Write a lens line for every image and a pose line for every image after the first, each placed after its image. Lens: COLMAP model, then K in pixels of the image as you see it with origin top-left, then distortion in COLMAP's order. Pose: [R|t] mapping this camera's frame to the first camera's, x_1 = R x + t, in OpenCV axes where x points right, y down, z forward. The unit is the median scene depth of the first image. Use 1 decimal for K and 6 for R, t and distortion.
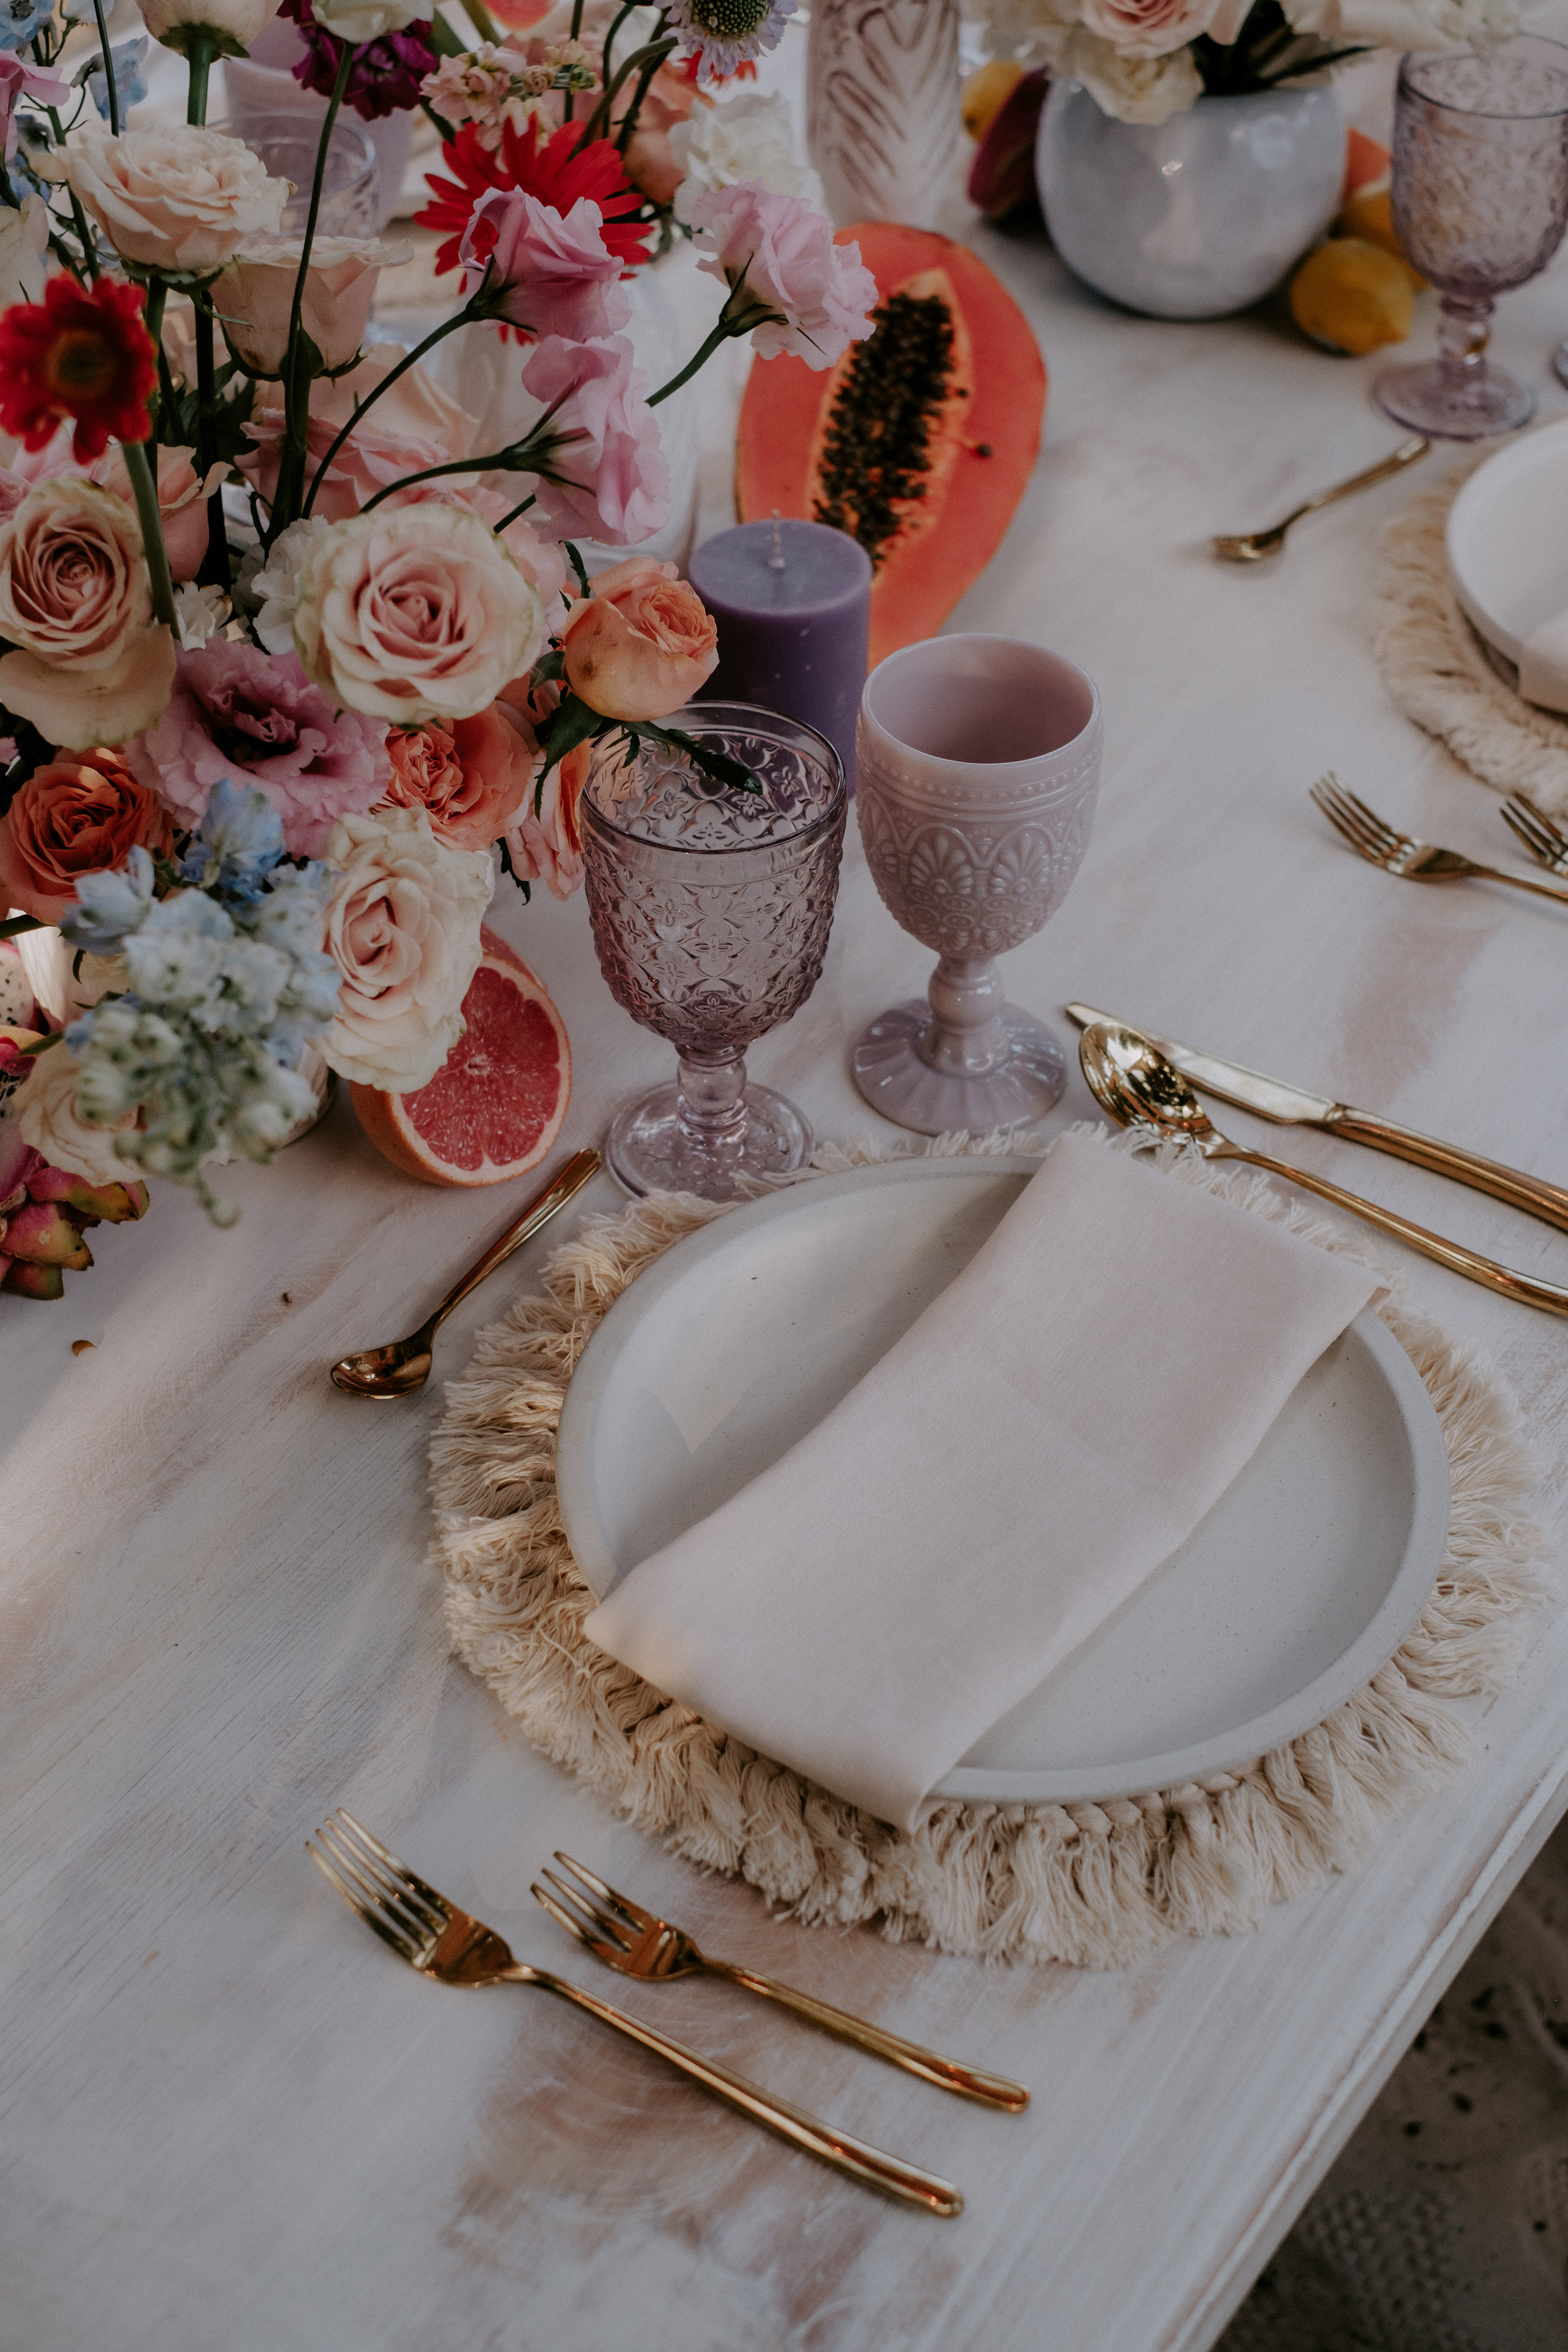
lens RADIAL K [[3707.1, 0, 784.0], [0, 3707.1, 1176.0], [0, 0, 1]] dist [-0.037293, -0.117692]
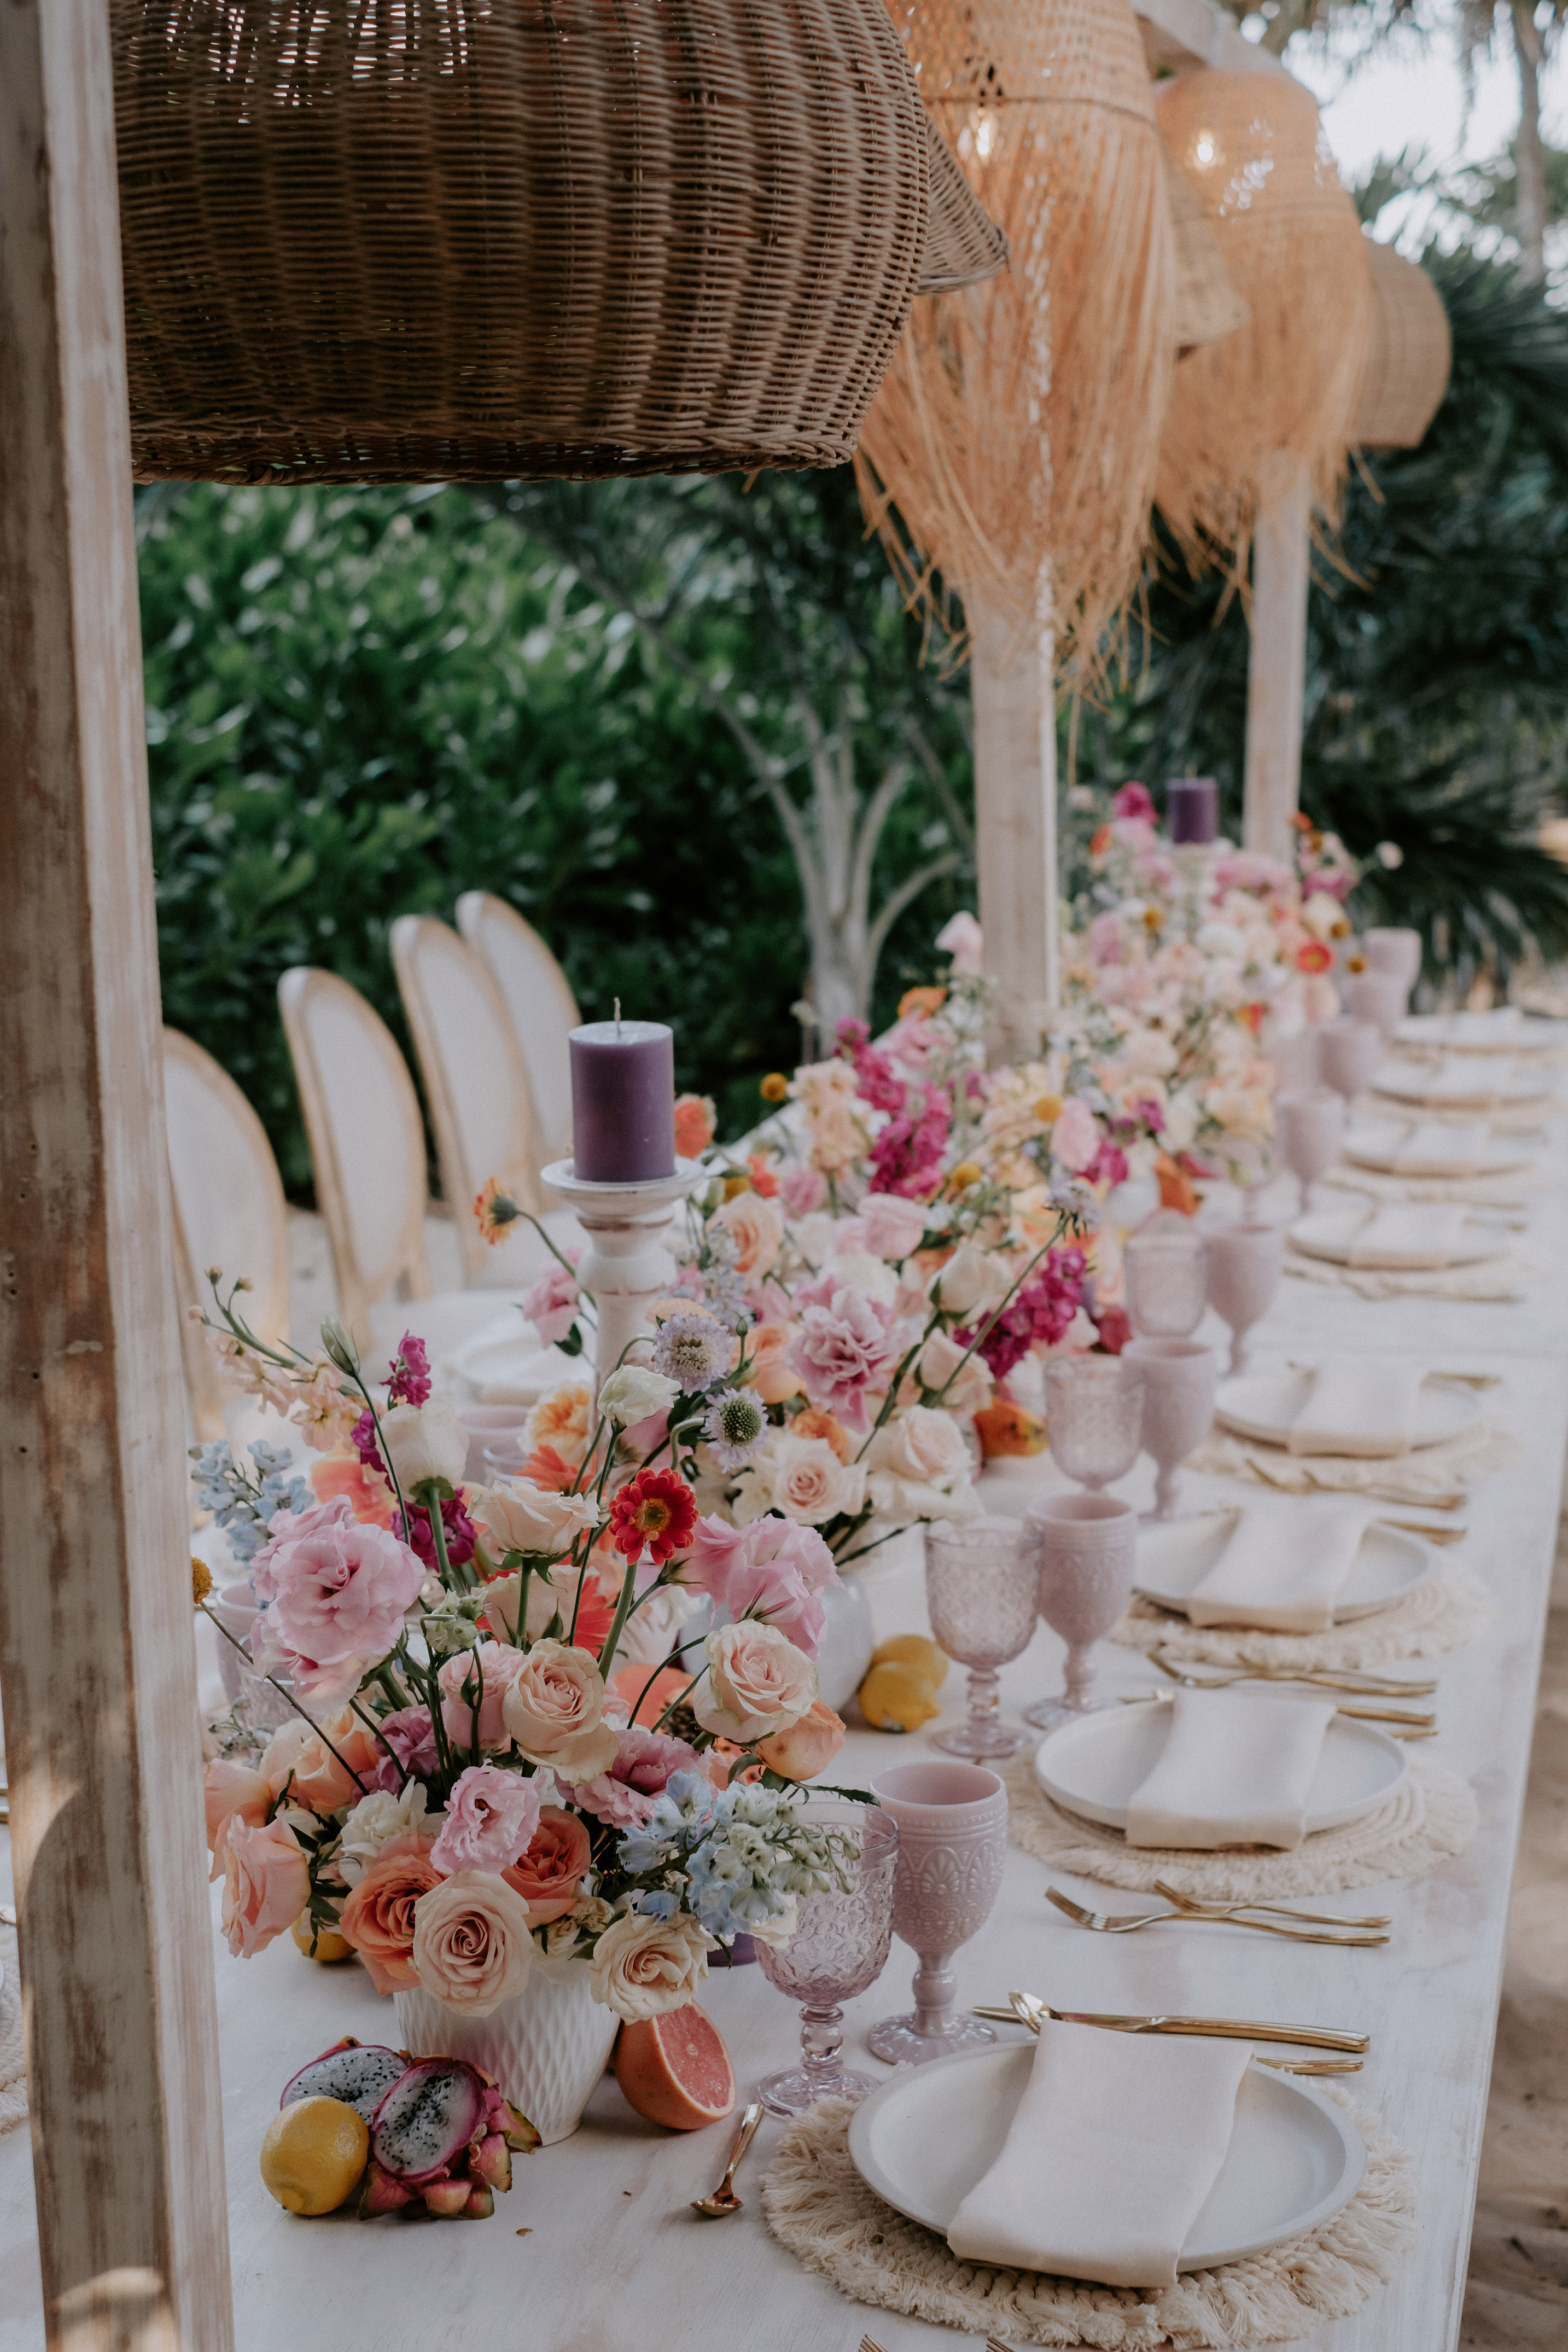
lens RADIAL K [[3707.1, 0, 784.0], [0, 3707.1, 1176.0], [0, 0, 1]] dist [-0.037293, -0.117692]
pose [[0.930928, -0.068358, 0.358749, -0.584344], [0.246162, 0.843089, -0.478126, 0.420536], [-0.269773, 0.533411, 0.801682, -0.502052]]
